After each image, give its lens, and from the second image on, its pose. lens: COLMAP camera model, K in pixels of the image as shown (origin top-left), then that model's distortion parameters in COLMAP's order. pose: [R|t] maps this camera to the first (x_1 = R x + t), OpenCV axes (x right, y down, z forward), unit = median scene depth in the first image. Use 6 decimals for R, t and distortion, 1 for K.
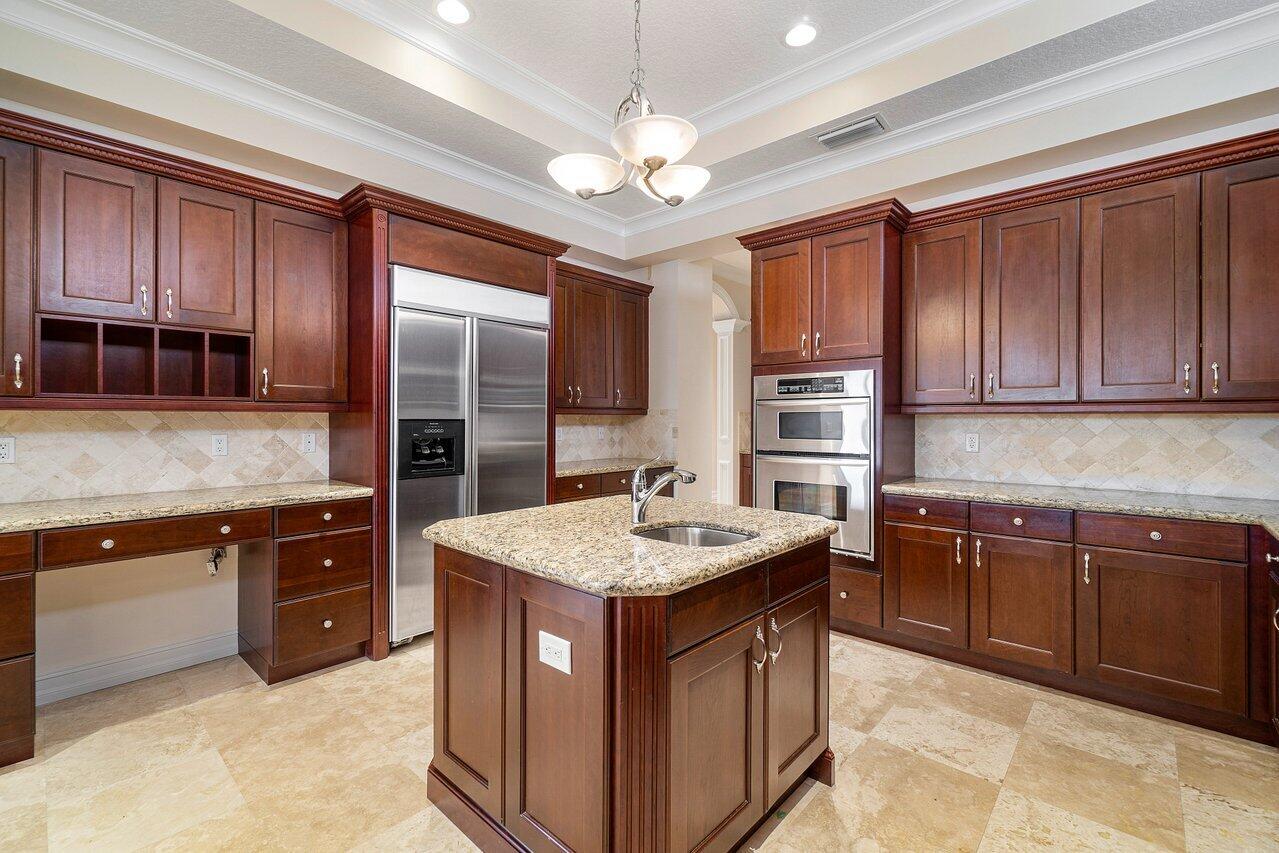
lens RADIAL K [[569.4, 0, 639.5], [0, 569.4, 426.5], [0, 0, 1]] dist [-0.002199, -0.000189]
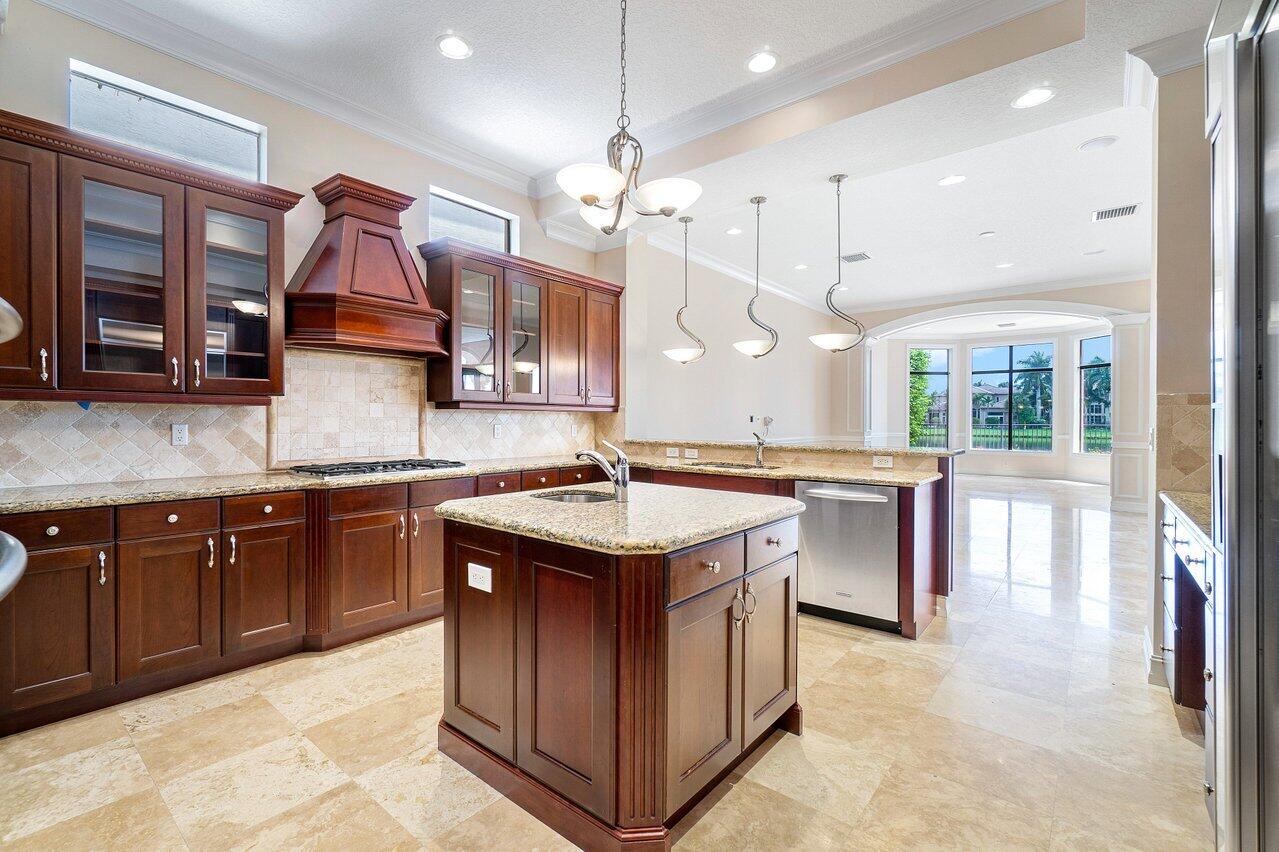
lens RADIAL K [[569.4, 0, 639.5], [0, 569.4, 426.0], [0, 0, 1]] dist [-0.002199, -0.000189]
pose [[-0.997670, -0.006605, -0.067899, 0.038781], [-0.008233, 0.999685, 0.023723, -0.007925], [0.067721, 0.024227, -0.997410, 1.982851]]
